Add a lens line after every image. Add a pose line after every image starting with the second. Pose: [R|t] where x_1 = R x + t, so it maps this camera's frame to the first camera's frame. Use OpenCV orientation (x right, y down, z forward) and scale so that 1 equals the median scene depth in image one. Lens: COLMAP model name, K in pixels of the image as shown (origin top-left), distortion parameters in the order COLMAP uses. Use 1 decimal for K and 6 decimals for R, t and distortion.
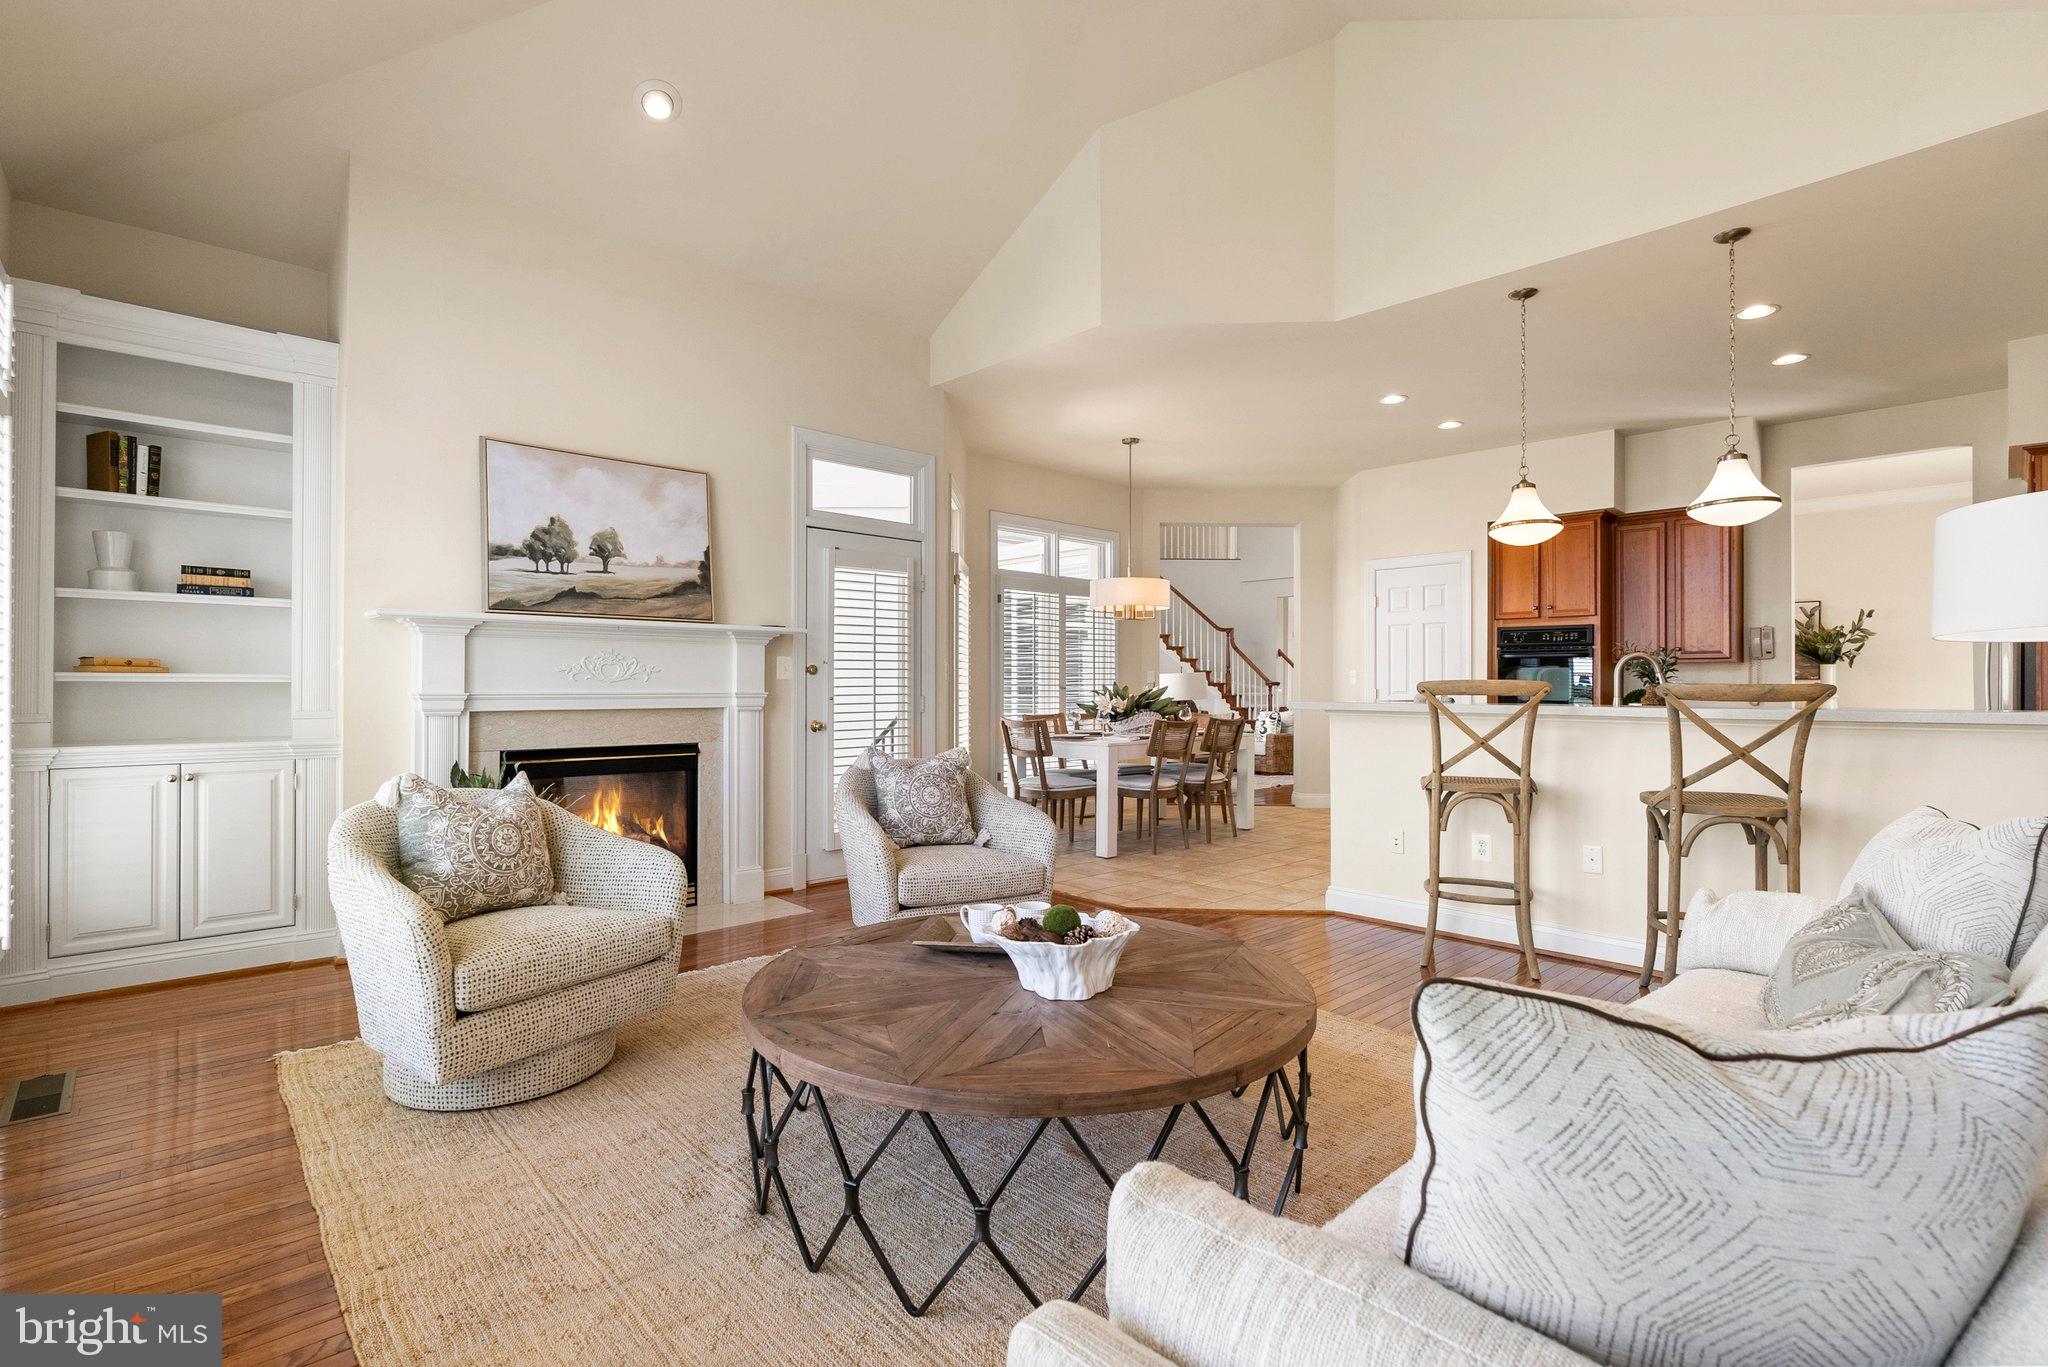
lens RADIAL K [[903.2, 0, 1032.0], [0, 903.2, 681.3], [0, 0, 1]] dist [0.000026, 0.000143]
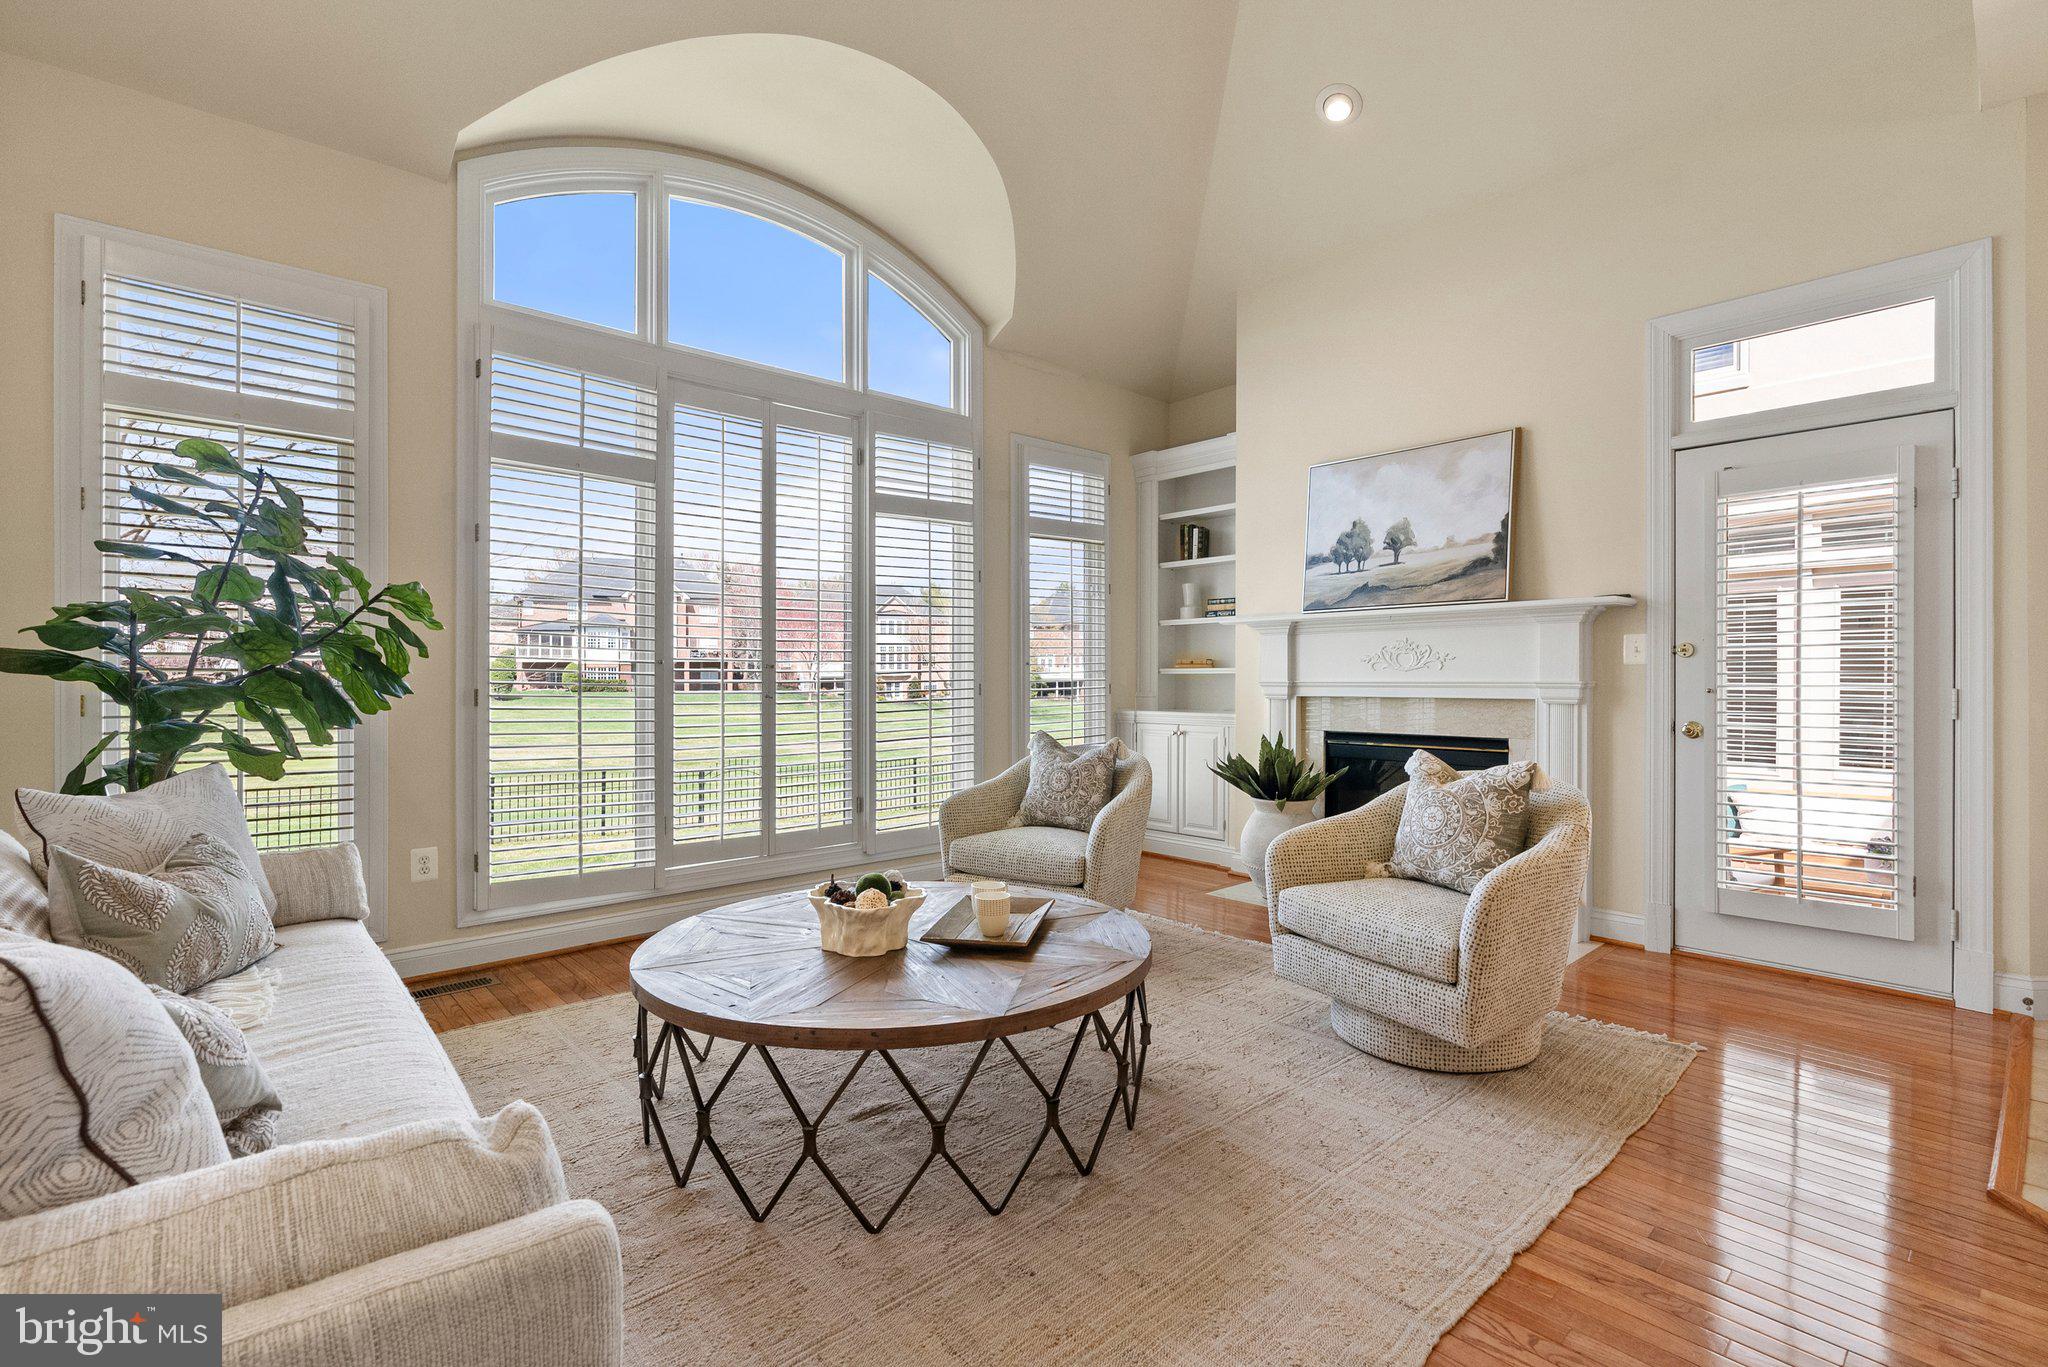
lens RADIAL K [[924.5, 0, 1024.0], [0, 924.5, 683.5], [0, 0, 1]] dist [-0.001874, 0.000239]
pose [[0.016281, 0.000989, -0.999867, 0.572202], [0.004049, 0.999991, 0.001055, 0.012683], [0.999859, -0.004066, 0.016277, 0.563567]]
